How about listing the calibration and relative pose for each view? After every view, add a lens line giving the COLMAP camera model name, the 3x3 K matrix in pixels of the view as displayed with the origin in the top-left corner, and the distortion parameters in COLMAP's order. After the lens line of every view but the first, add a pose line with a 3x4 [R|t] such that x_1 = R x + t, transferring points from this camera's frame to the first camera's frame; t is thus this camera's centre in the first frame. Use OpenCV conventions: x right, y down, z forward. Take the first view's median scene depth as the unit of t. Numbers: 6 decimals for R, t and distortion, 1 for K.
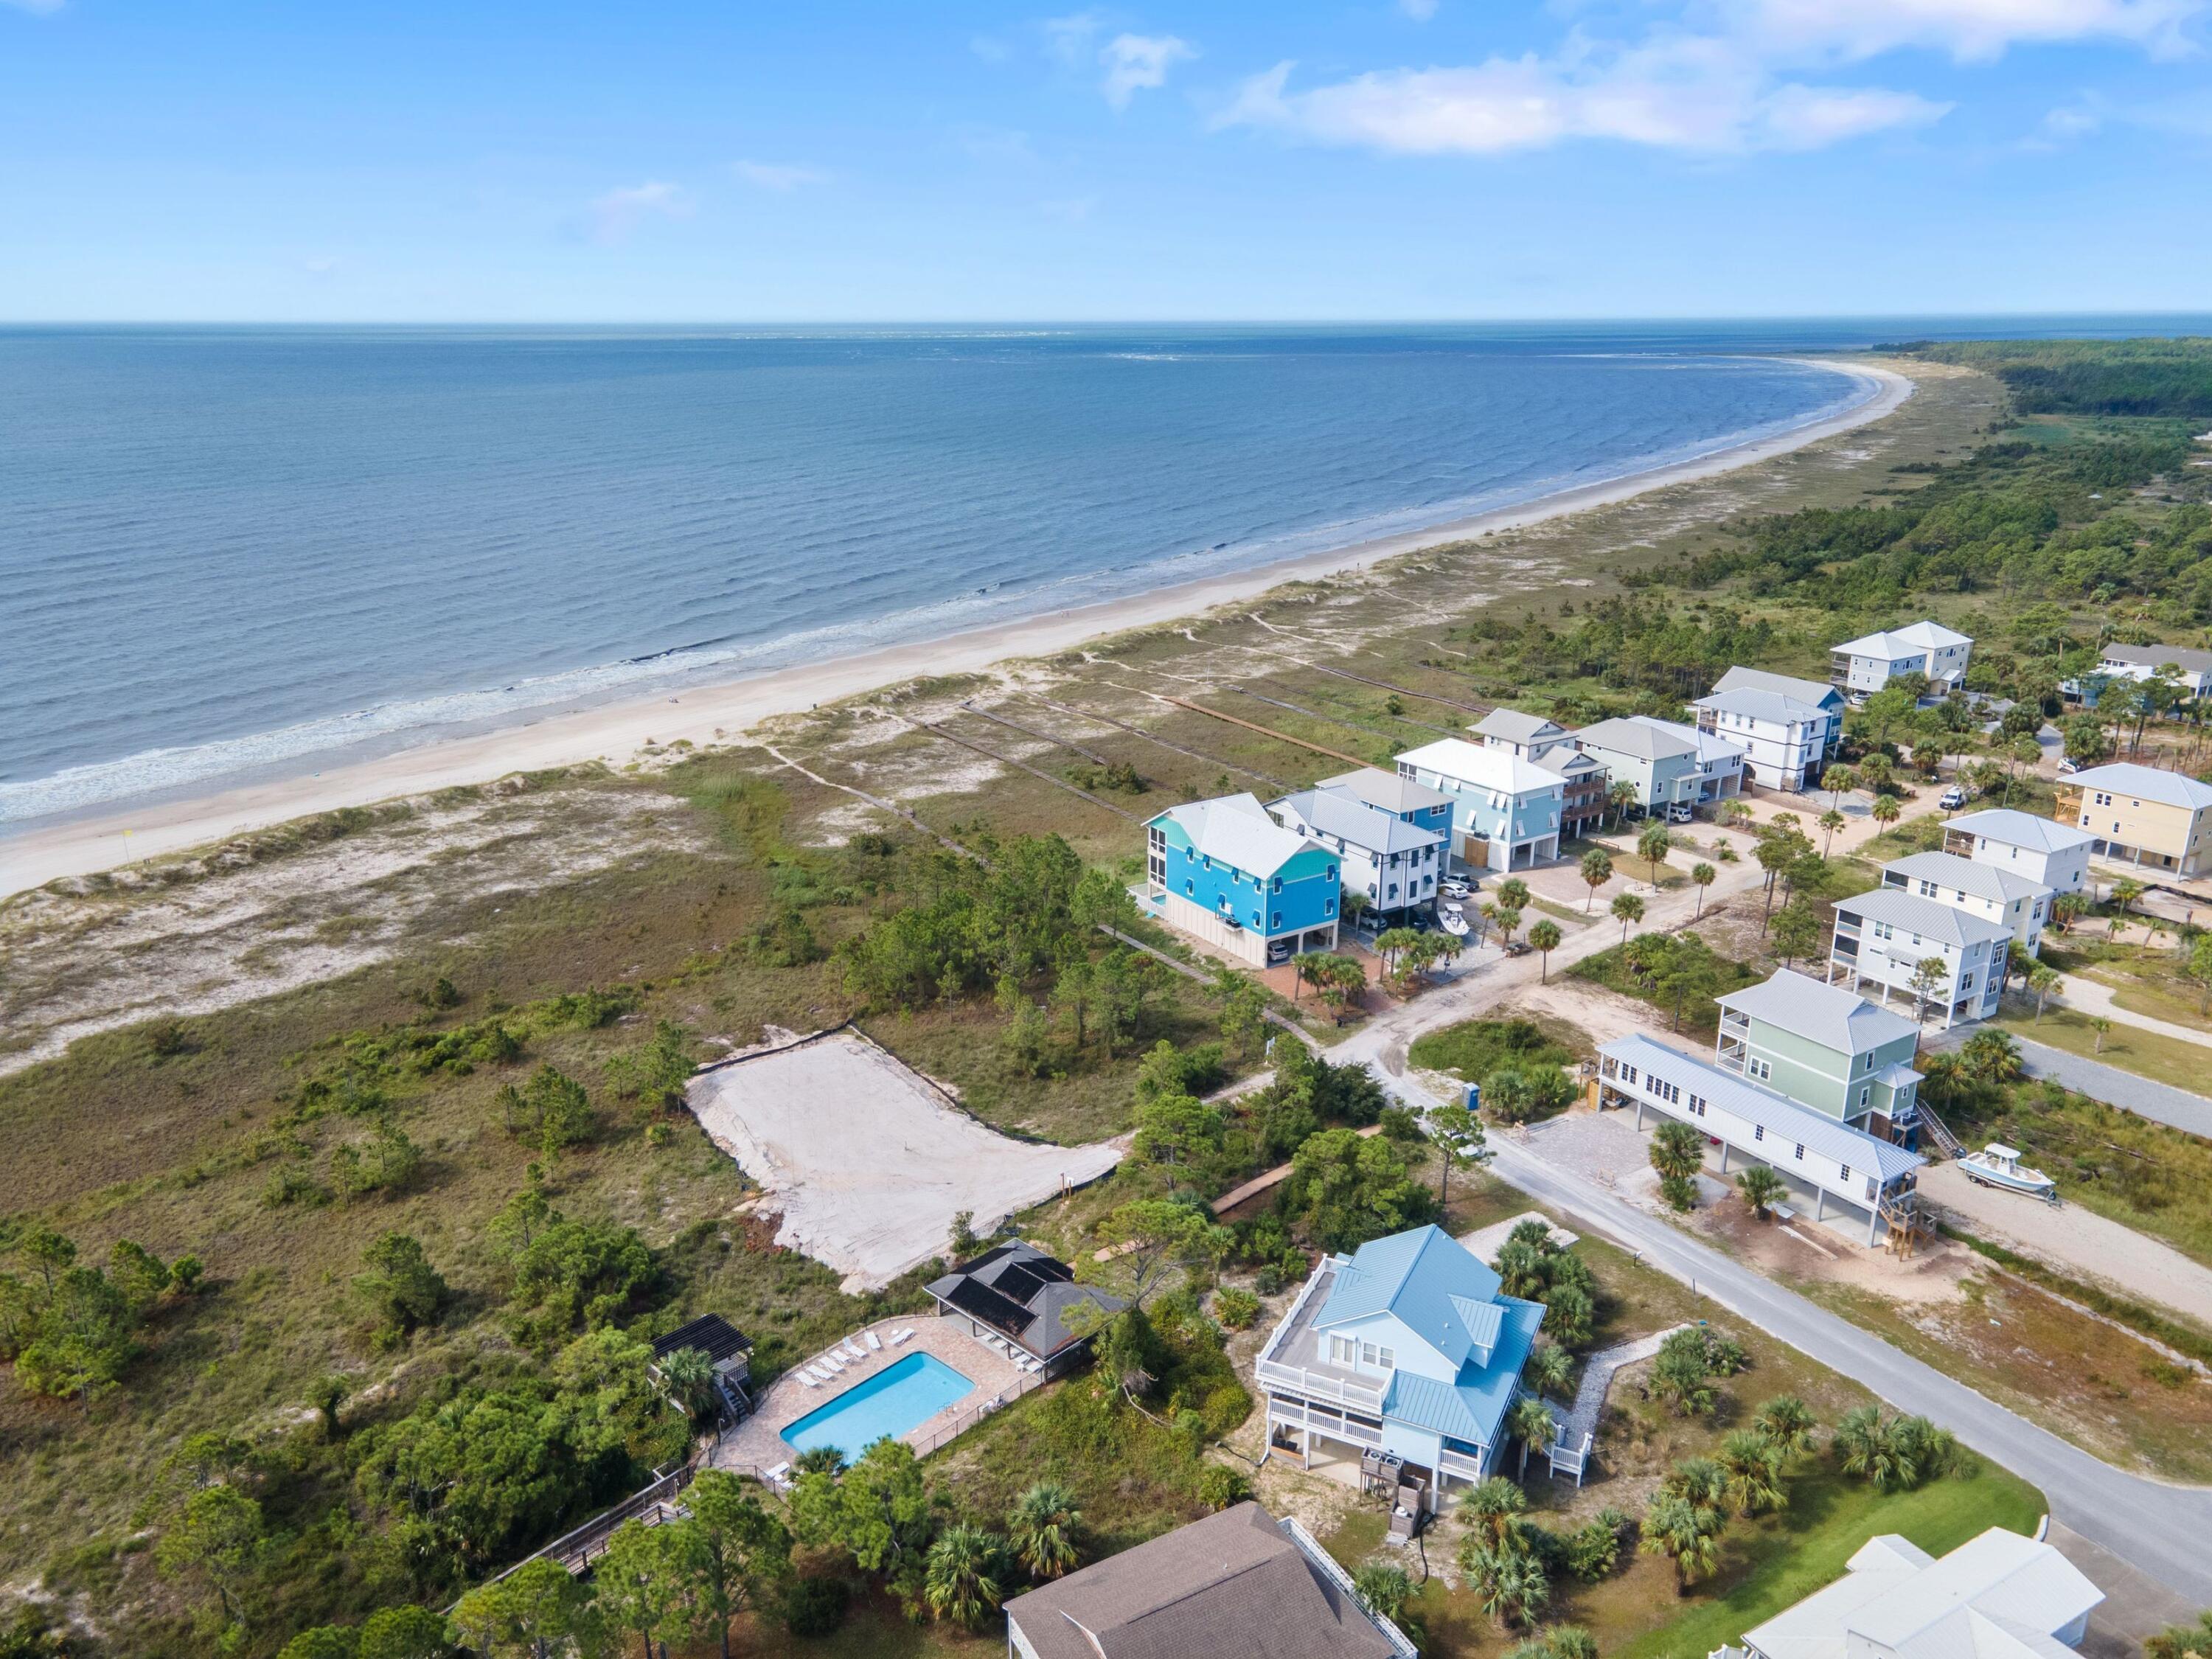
lens RADIAL K [[1617.3, 0, 1109.6], [0, 1617.3, 827.8], [0, 0, 1]] dist [0.038600, 0.007762]
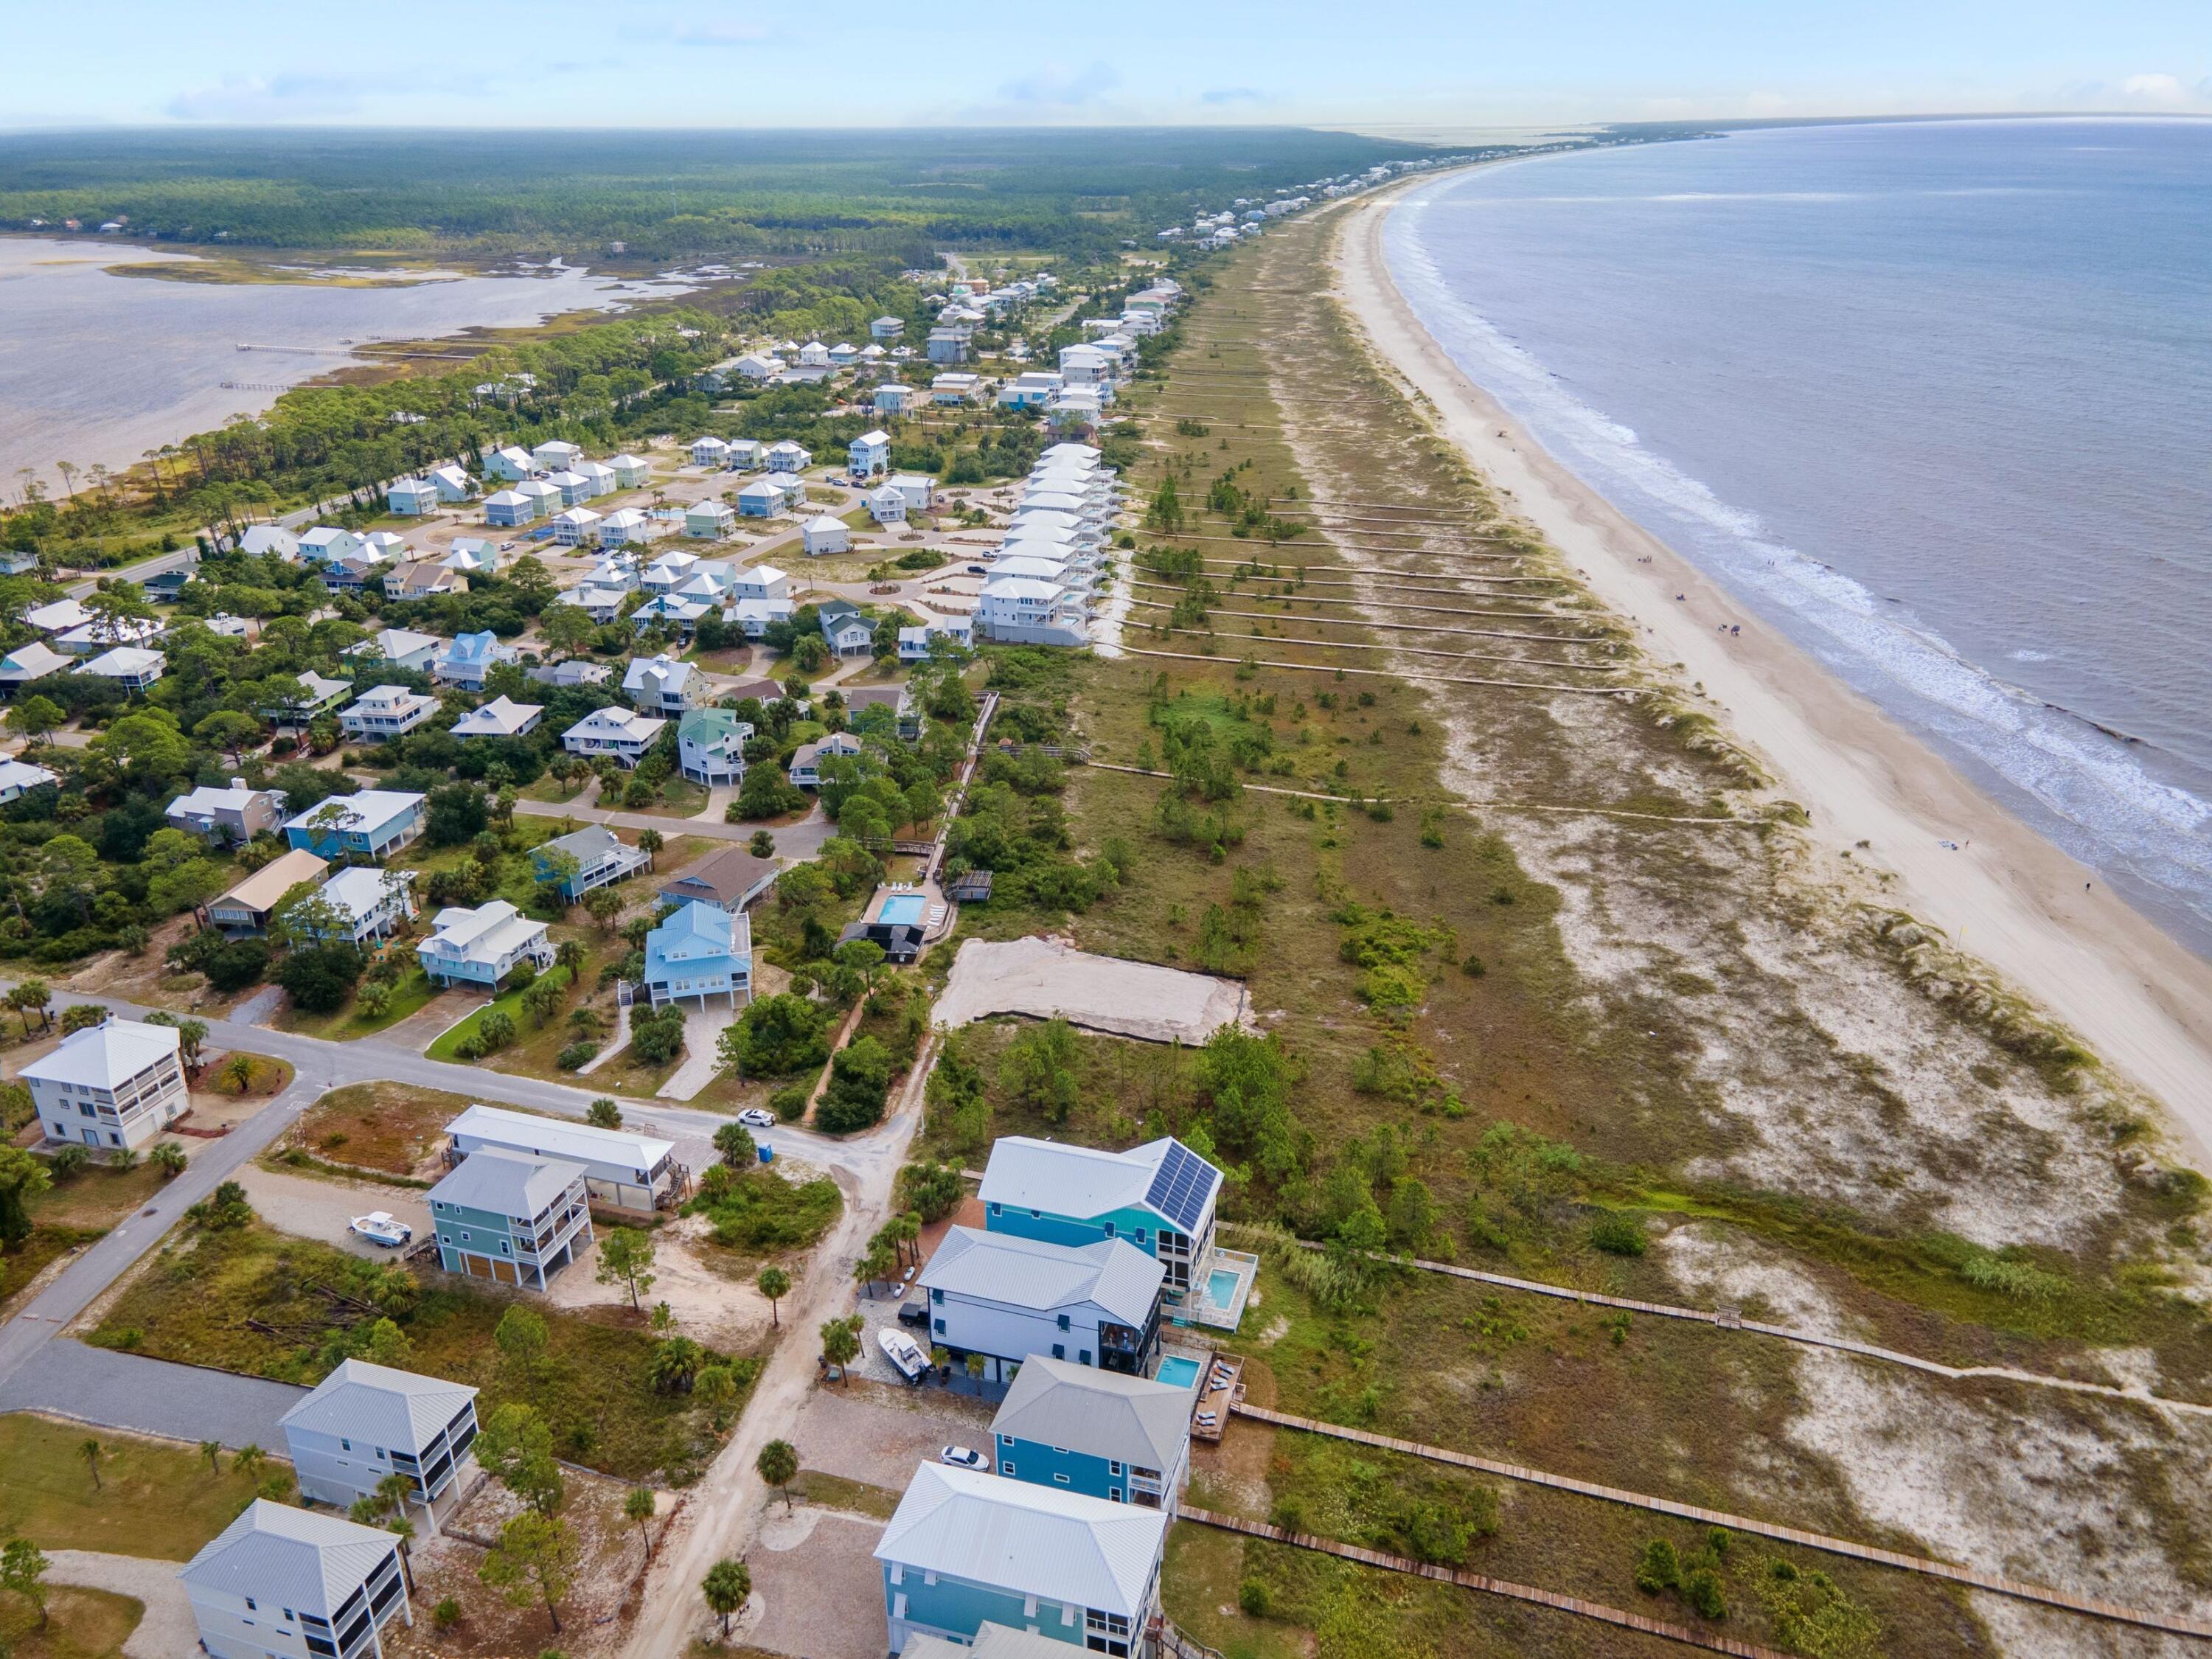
lens RADIAL K [[1625.5, 0, 1110.0], [0, 1625.5, 825.0], [0, 0, 1]] dist [0.020526, 0.044220]
pose [[-0.771012, 0.263117, -0.579922, 0.556079], [-0.182409, 0.781247, 0.596976, -0.701087], [0.610137, 0.566059, -0.554356, 1.384301]]
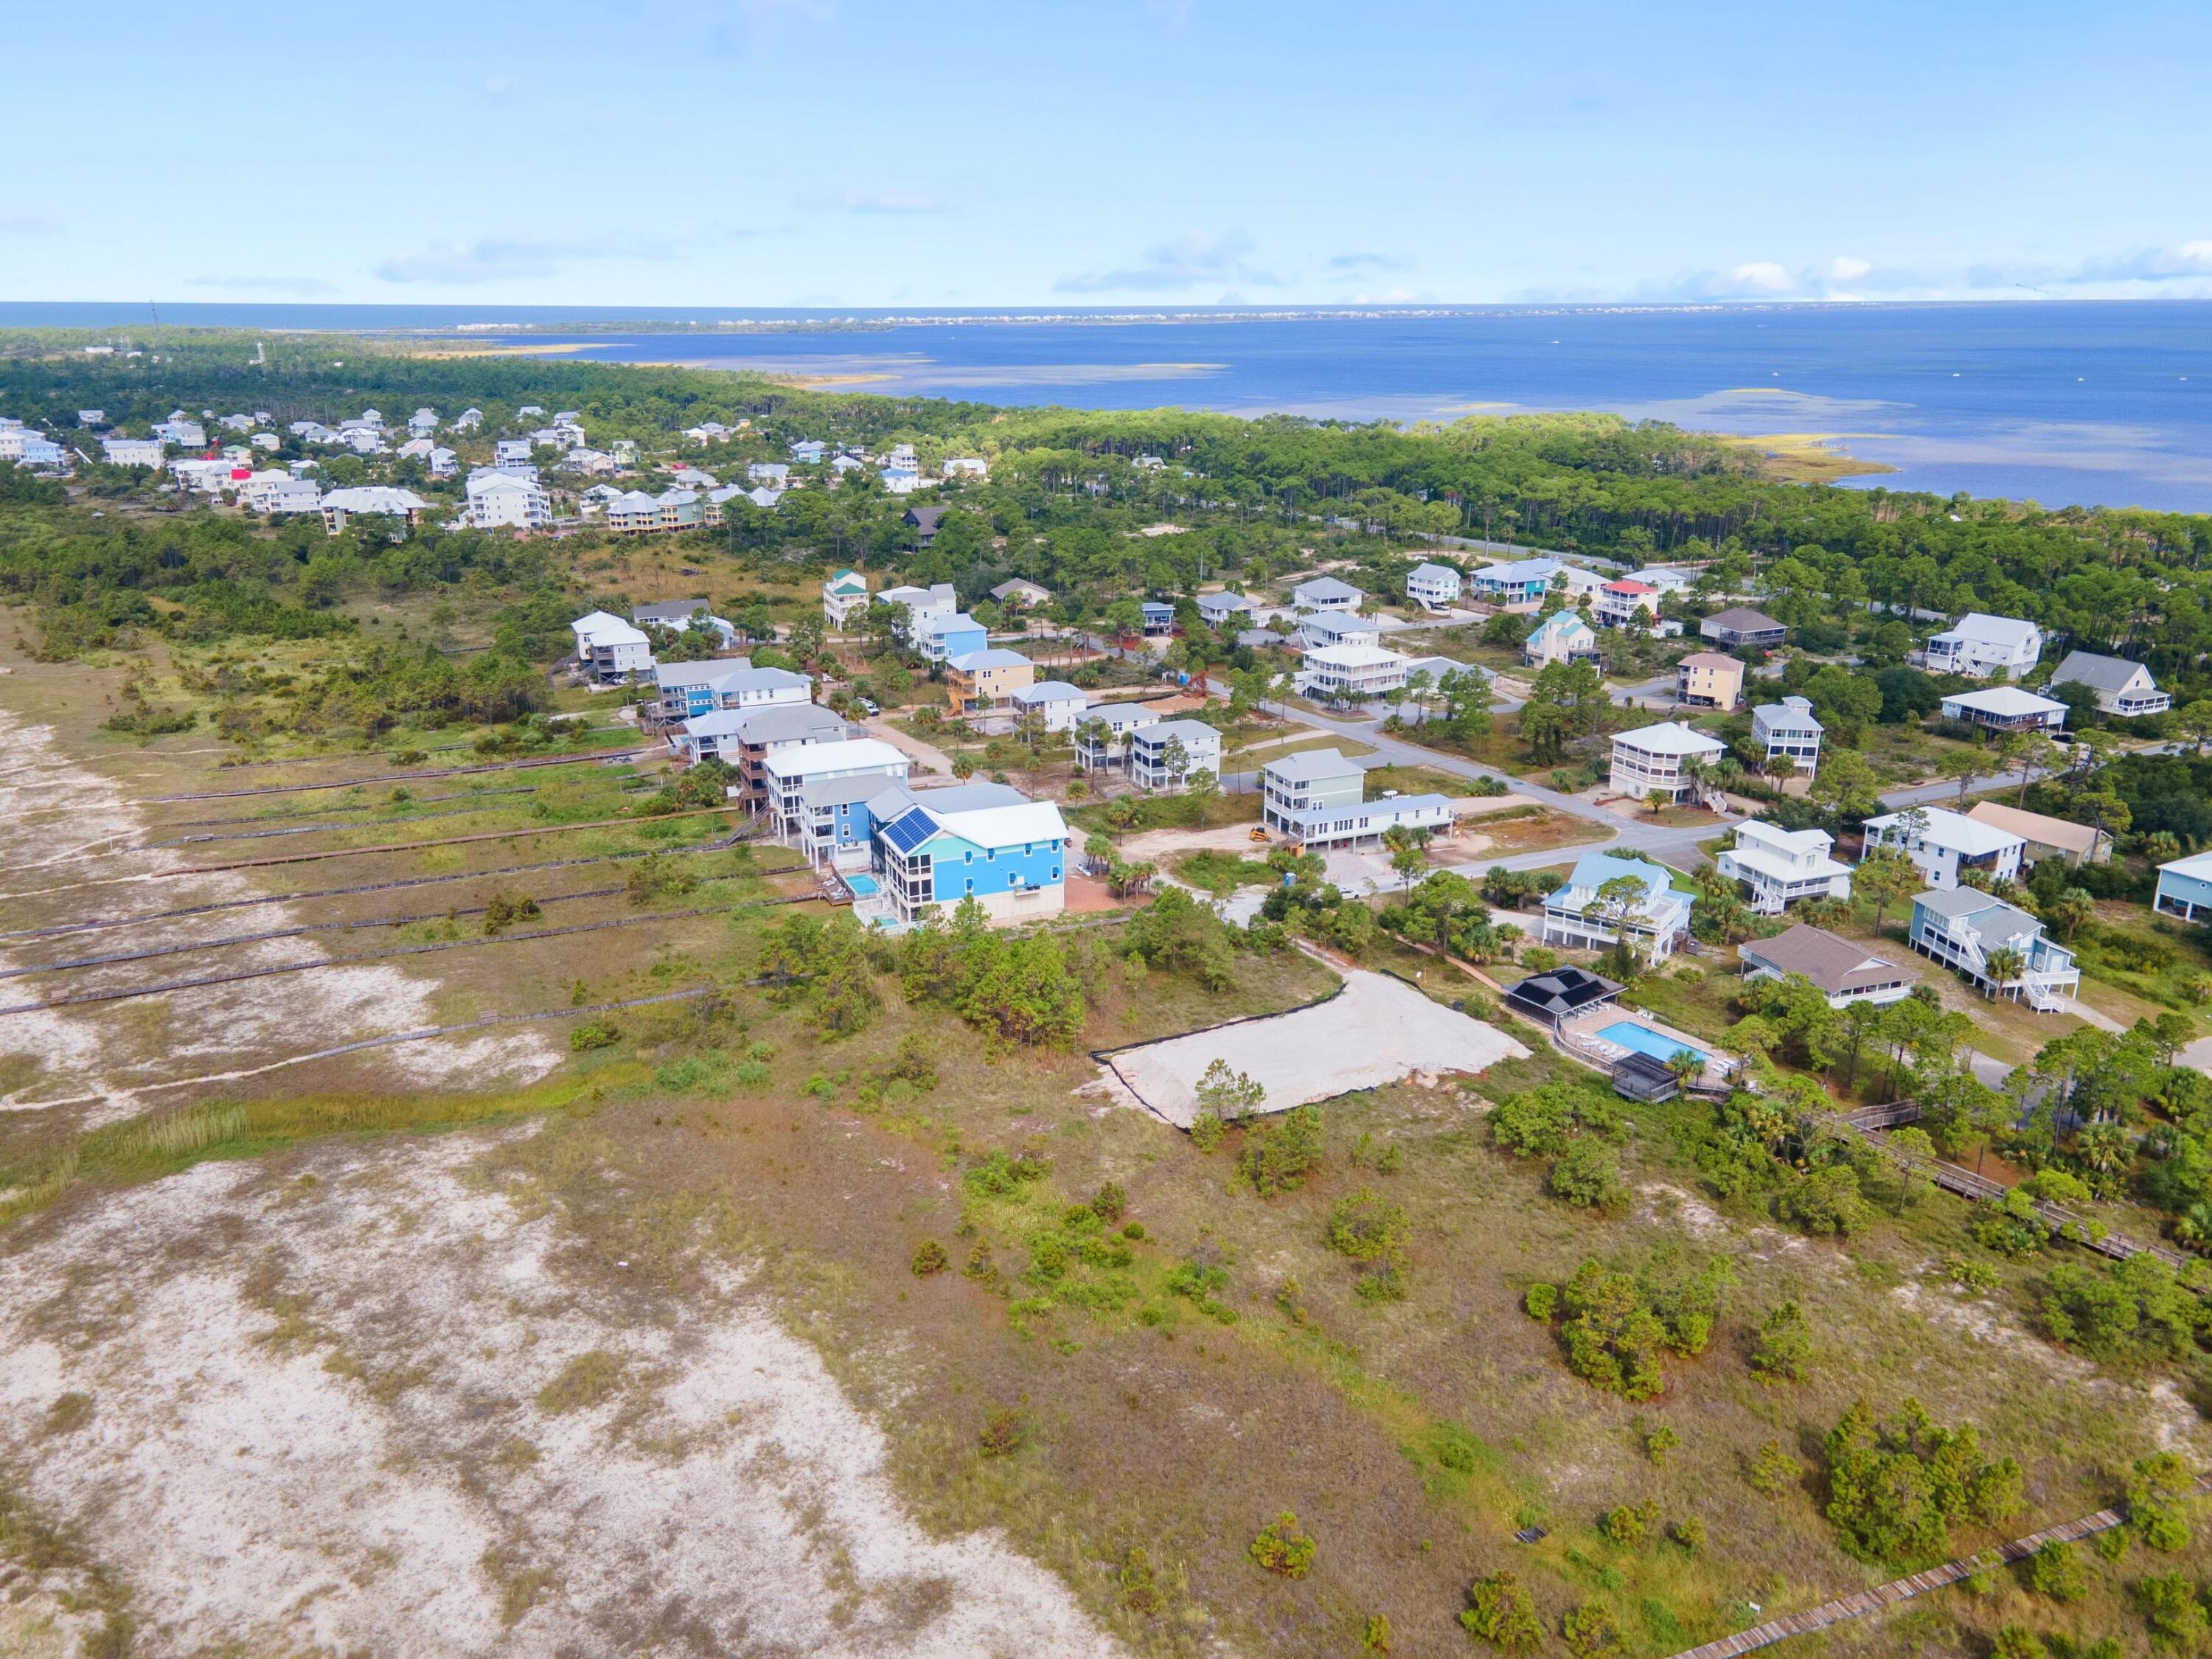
lens RADIAL K [[1617.3, 0, 1109.6], [0, 1617.3, 827.8], [0, 0, 1]] dist [0.038600, 0.007762]
pose [[0.171516, -0.302626, 0.937550, -1.016779], [0.297545, 0.923124, 0.243536, -0.256356], [-0.939175, 0.237193, 0.248375, 0.596121]]
